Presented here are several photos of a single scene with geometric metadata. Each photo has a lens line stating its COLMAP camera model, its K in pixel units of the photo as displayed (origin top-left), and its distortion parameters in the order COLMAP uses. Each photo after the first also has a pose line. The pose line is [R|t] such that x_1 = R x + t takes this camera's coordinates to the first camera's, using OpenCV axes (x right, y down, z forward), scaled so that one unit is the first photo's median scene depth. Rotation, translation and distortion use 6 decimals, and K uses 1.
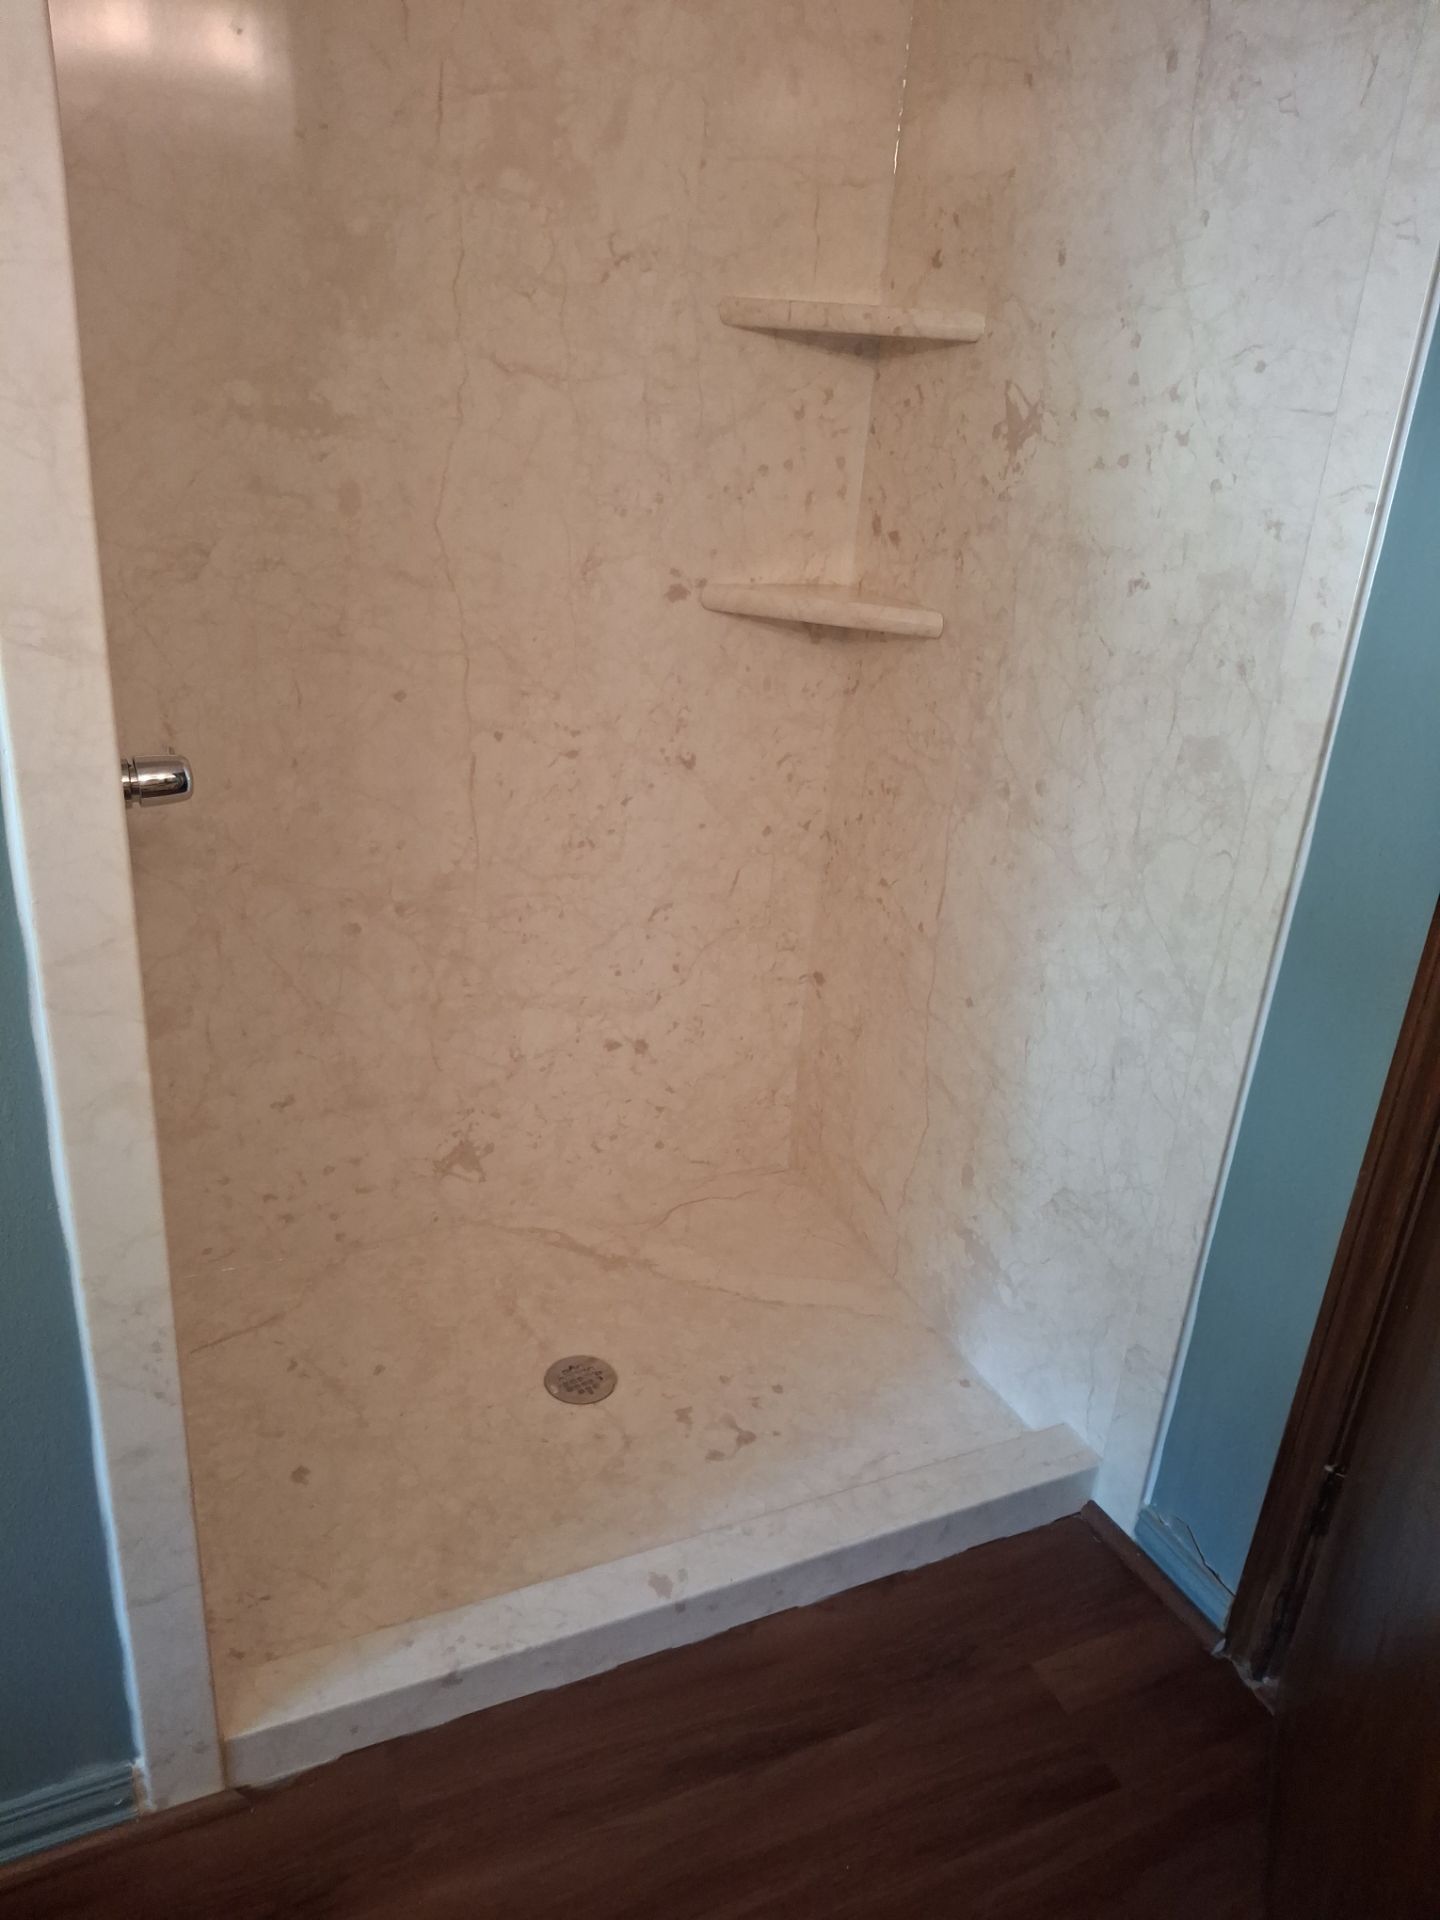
lens RADIAL K [[1440.9, 0, 711.2], [0, 1440.9, 968.6], [0, 0, 1]] dist [0.058002, -0.115383]
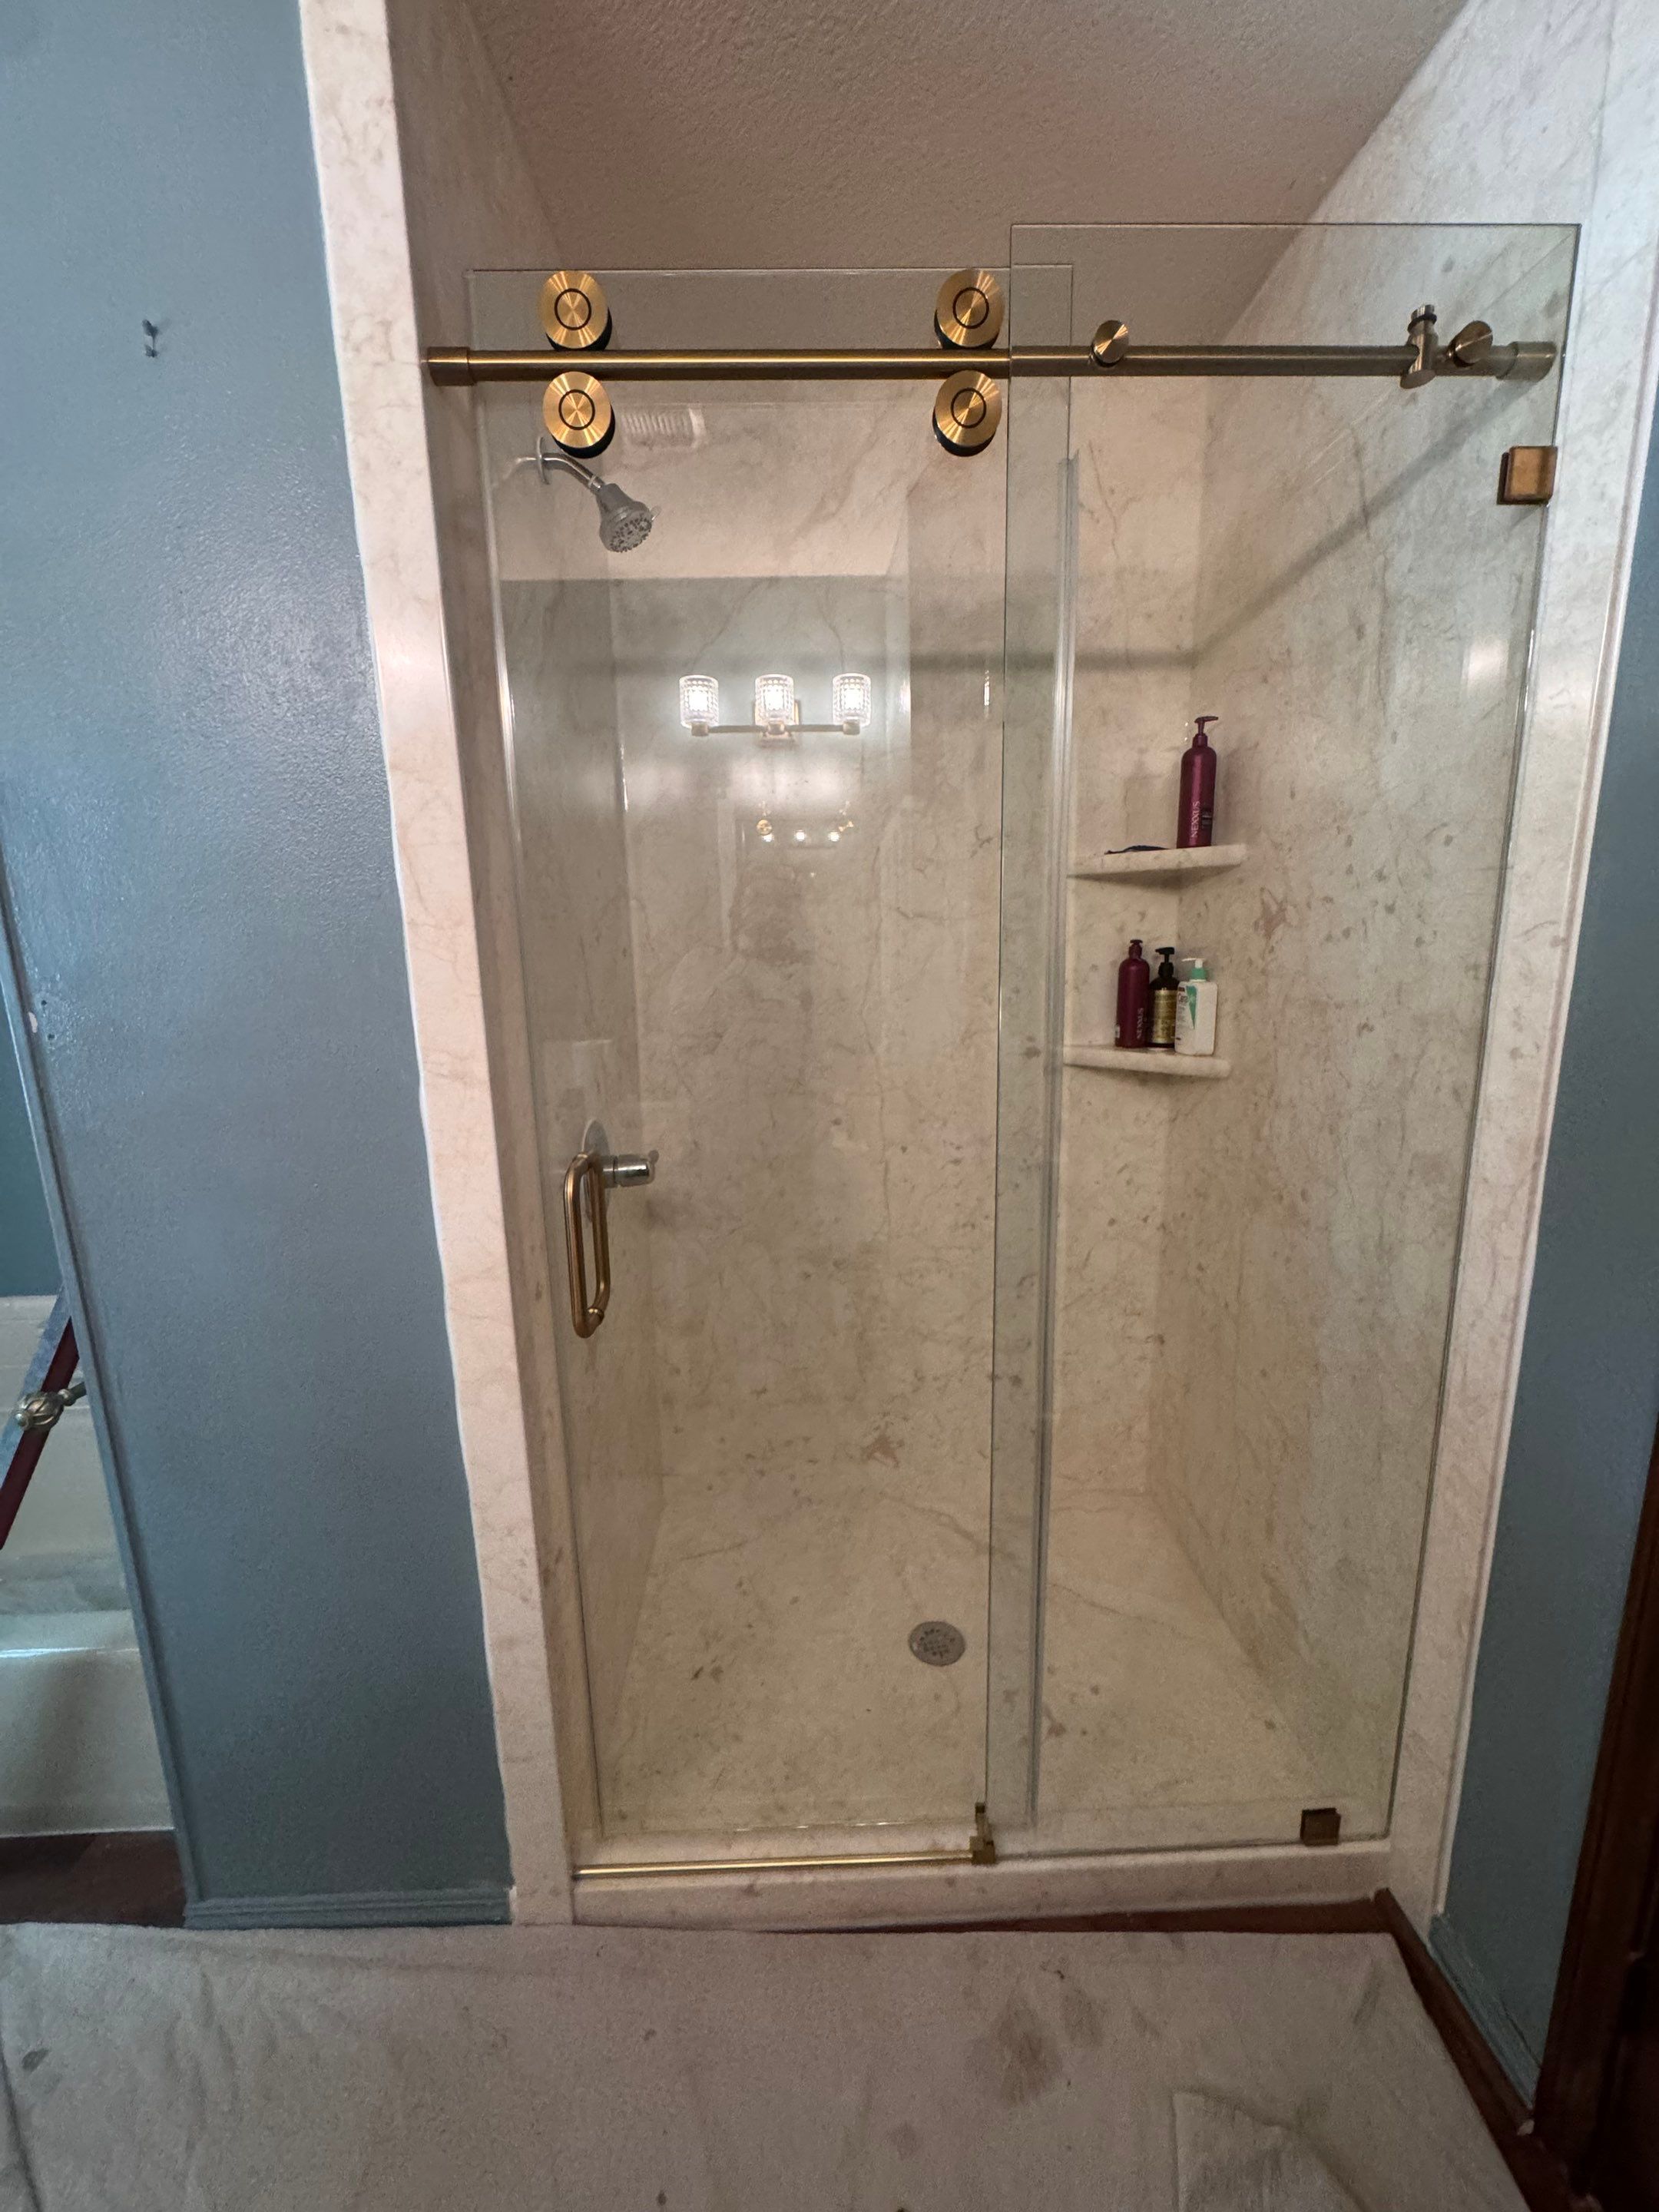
lens RADIAL K [[893.6, 0, 830.8], [0, 893.6, 1098.9], [0, 0, 1]] dist [-0.003440, -0.000141]
pose [[0.915573, -0.010853, -0.402005, 0.155071], [-0.081557, 0.973852, -0.212039, -0.012252], [0.393794, 0.226923, 0.890748, 0.151103]]
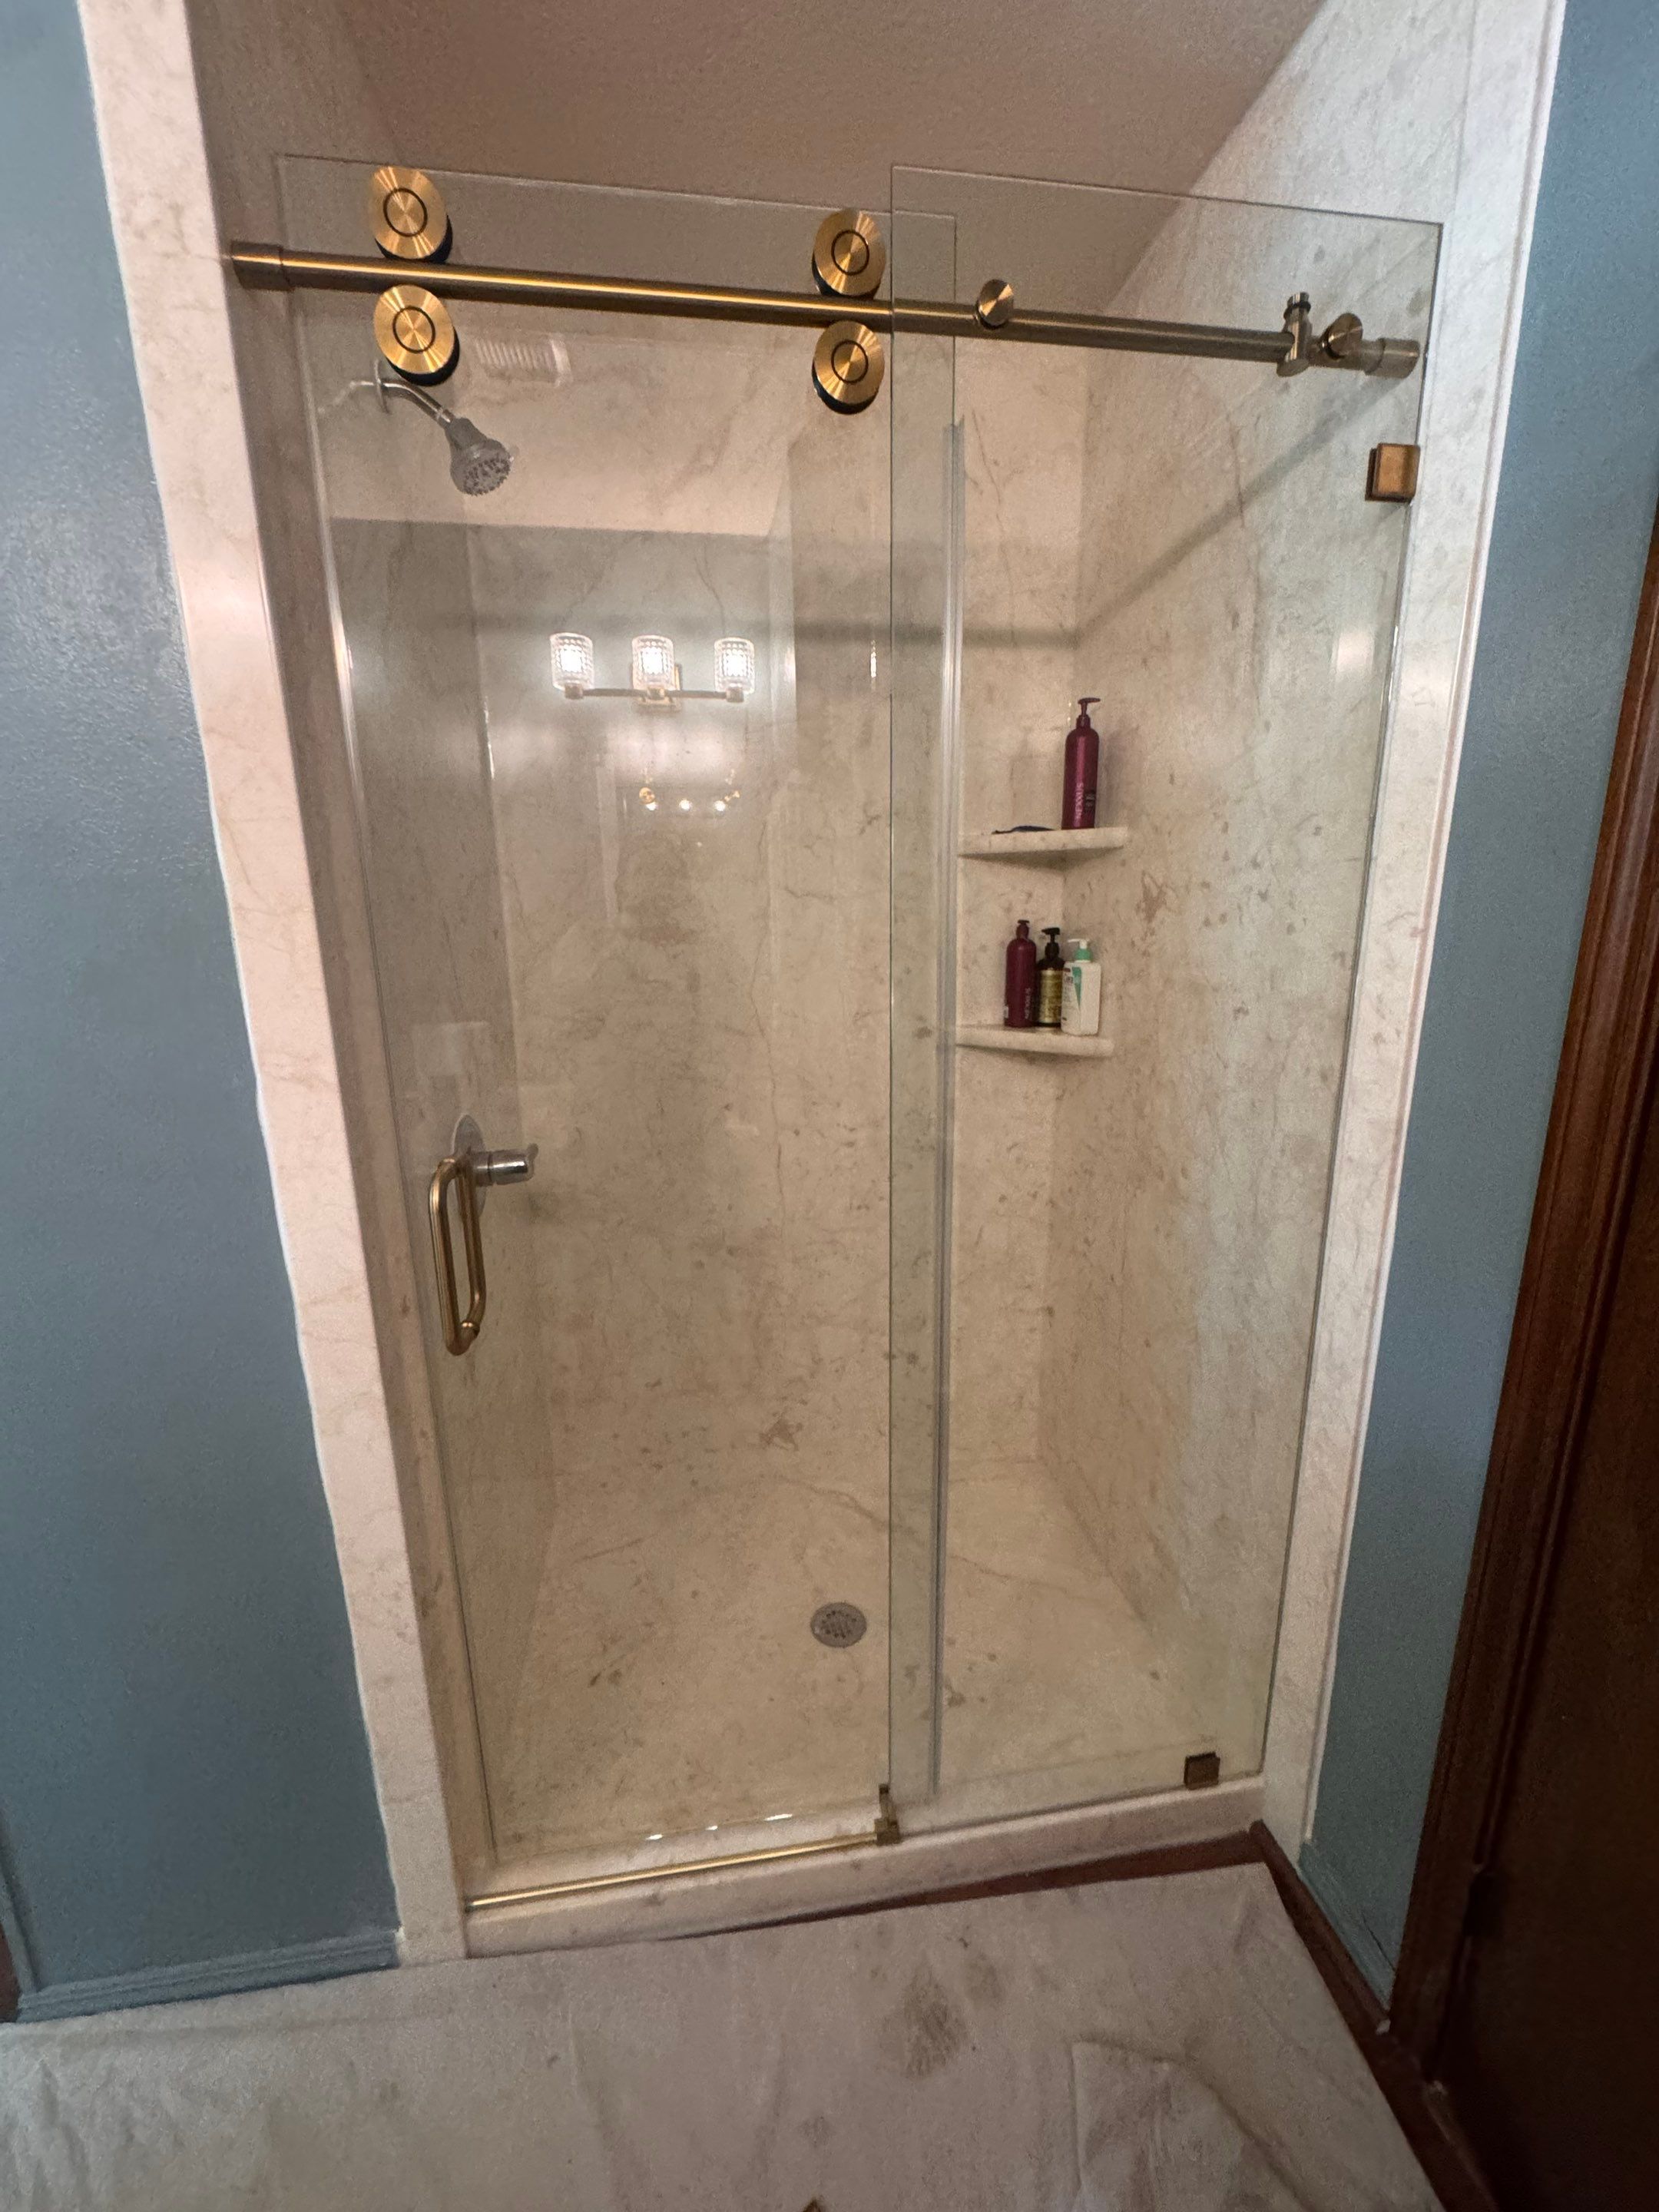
lens RADIAL K [[893.6, 0, 834.7], [0, 893.6, 1099.8], [0, 0, 1]] dist [-0.003440, -0.000141]
pose [[0.957765, -0.017160, -0.287039, 0.150503], [-0.038240, 0.981751, -0.186287, -0.029290], [0.284997, 0.189395, 0.939631, 0.166353]]
